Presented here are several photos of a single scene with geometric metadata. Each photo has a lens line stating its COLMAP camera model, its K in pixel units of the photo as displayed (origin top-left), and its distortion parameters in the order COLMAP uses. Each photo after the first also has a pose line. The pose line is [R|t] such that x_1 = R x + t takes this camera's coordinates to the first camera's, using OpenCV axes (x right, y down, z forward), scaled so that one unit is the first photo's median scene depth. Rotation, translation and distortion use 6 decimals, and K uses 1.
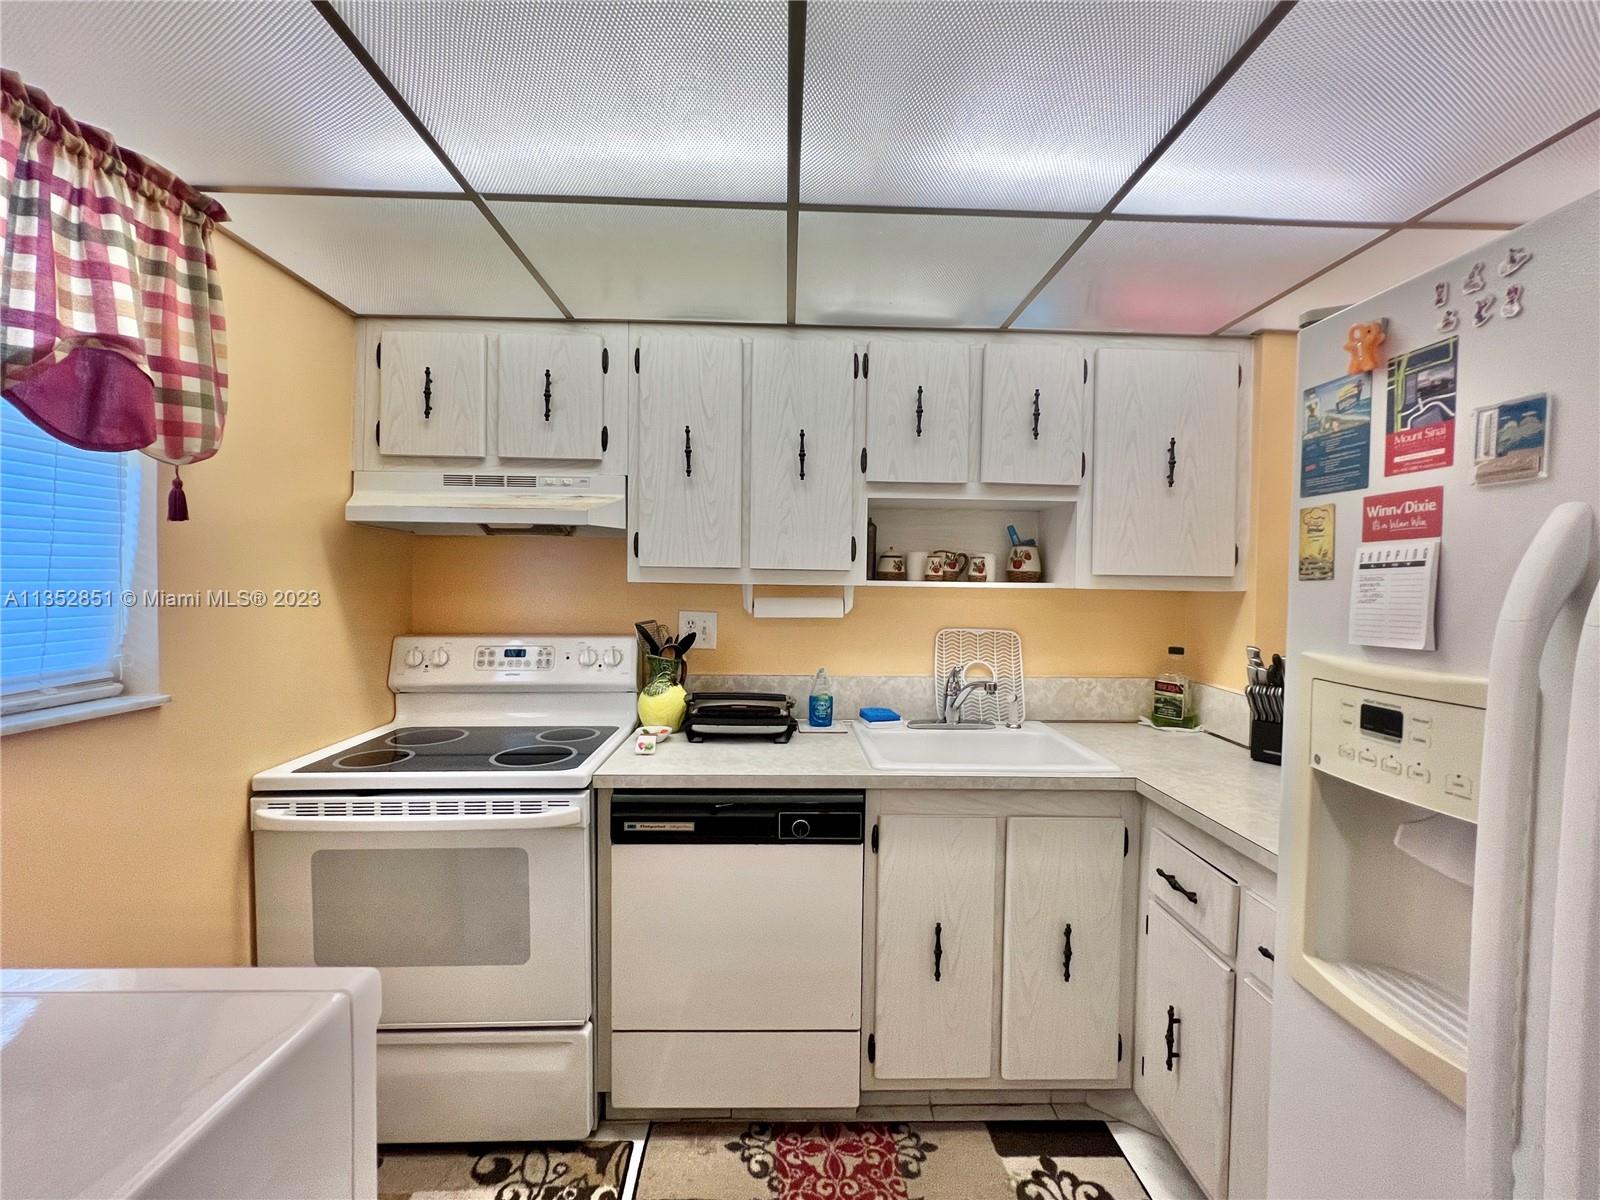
lens RADIAL K [[689.4, 0, 800.0], [0, 689.4, 600.0], [0, 0, 1]] dist [-0.000552, -0.000257]
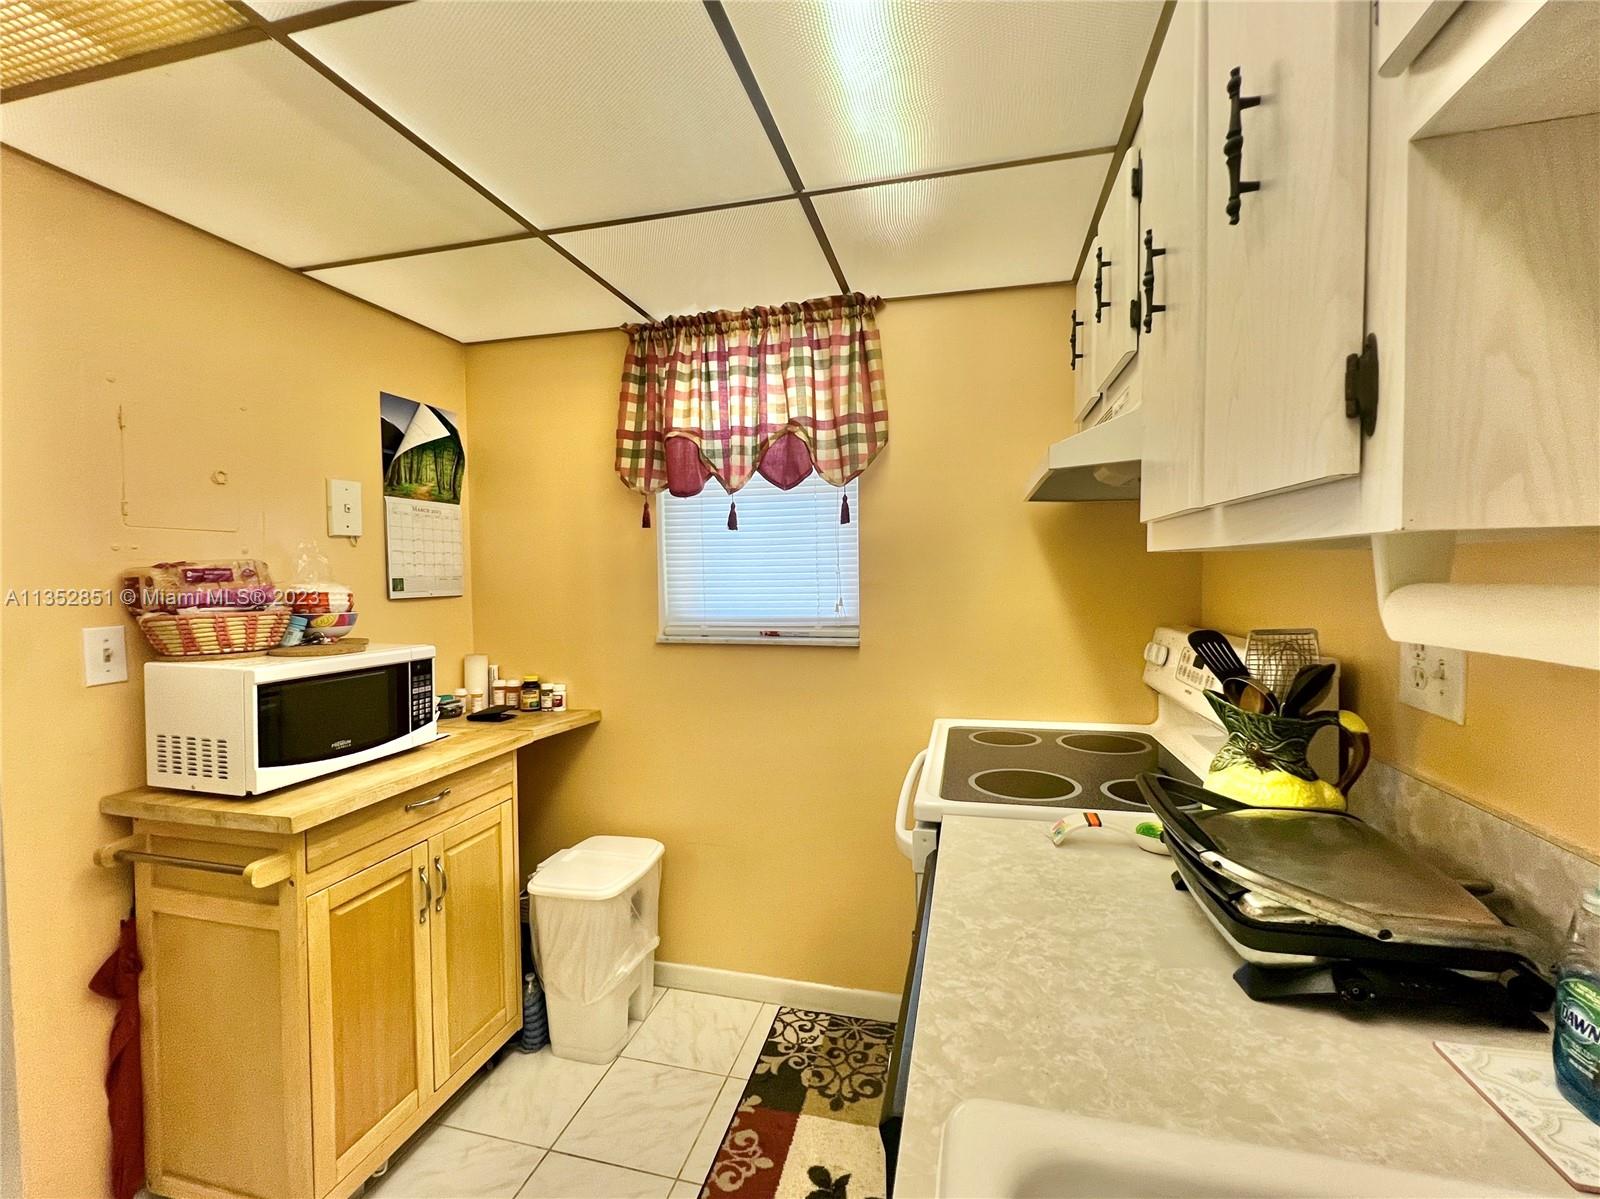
lens RADIAL K [[689.4, 0, 800.0], [0, 689.4, 599.5], [0, 0, 1]] dist [-0.000552, -0.000257]
pose [[-0.271202, 0.022781, -0.962253, 0.621039], [-0.013055, 0.999541, 0.027343, 0.006810], [0.962434, 0.019978, -0.270780, 1.472088]]
